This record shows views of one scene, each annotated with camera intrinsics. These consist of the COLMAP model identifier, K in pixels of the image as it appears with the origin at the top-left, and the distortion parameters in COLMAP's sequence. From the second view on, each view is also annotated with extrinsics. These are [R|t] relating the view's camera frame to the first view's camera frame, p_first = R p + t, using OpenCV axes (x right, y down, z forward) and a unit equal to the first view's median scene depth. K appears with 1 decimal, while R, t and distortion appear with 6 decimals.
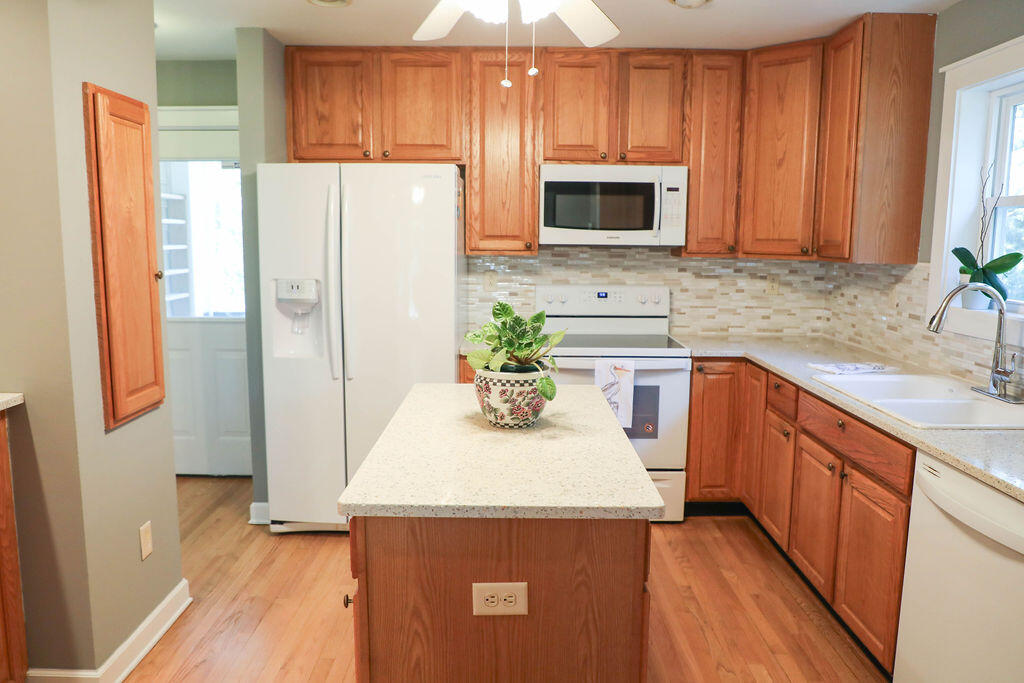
lens RADIAL K [[738.3, 0, 503.0], [0, 738.3, 343.9], [0, 0, 1]] dist [-0.051903, 0.003959]
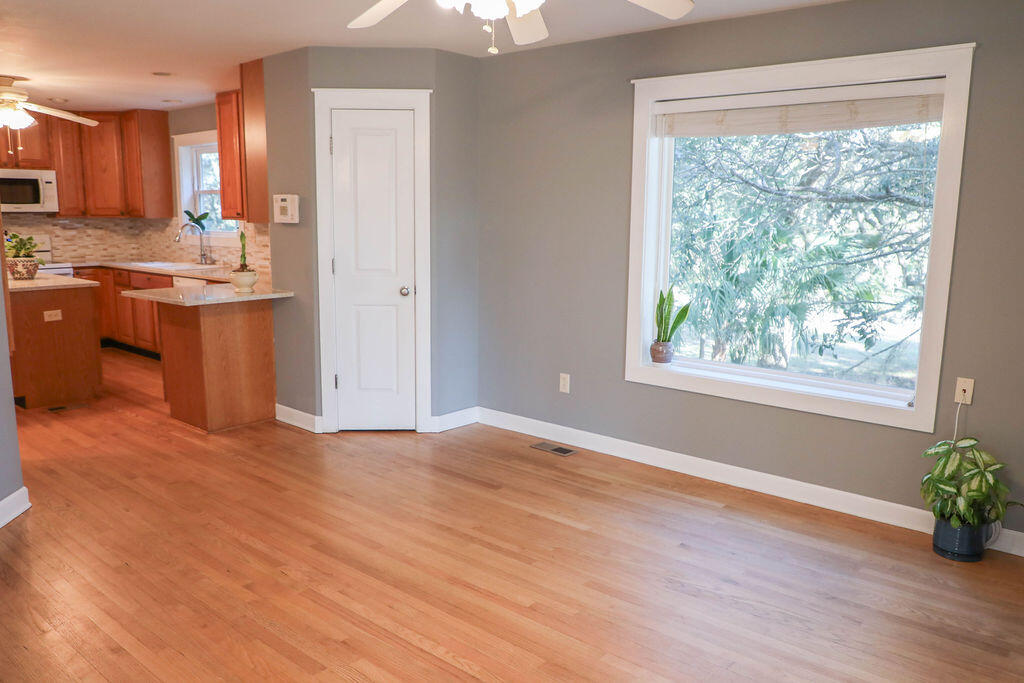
lens RADIAL K [[738.3, 0, 503.0], [0, 738.3, 343.9], [0, 0, 1]] dist [-0.051903, 0.003959]
pose [[0.634651, -0.136905, 0.760575, -0.510028], [0.102538, 0.990399, 0.092713, 0.155782], [-0.765966, 0.019147, 0.642596, -1.121642]]
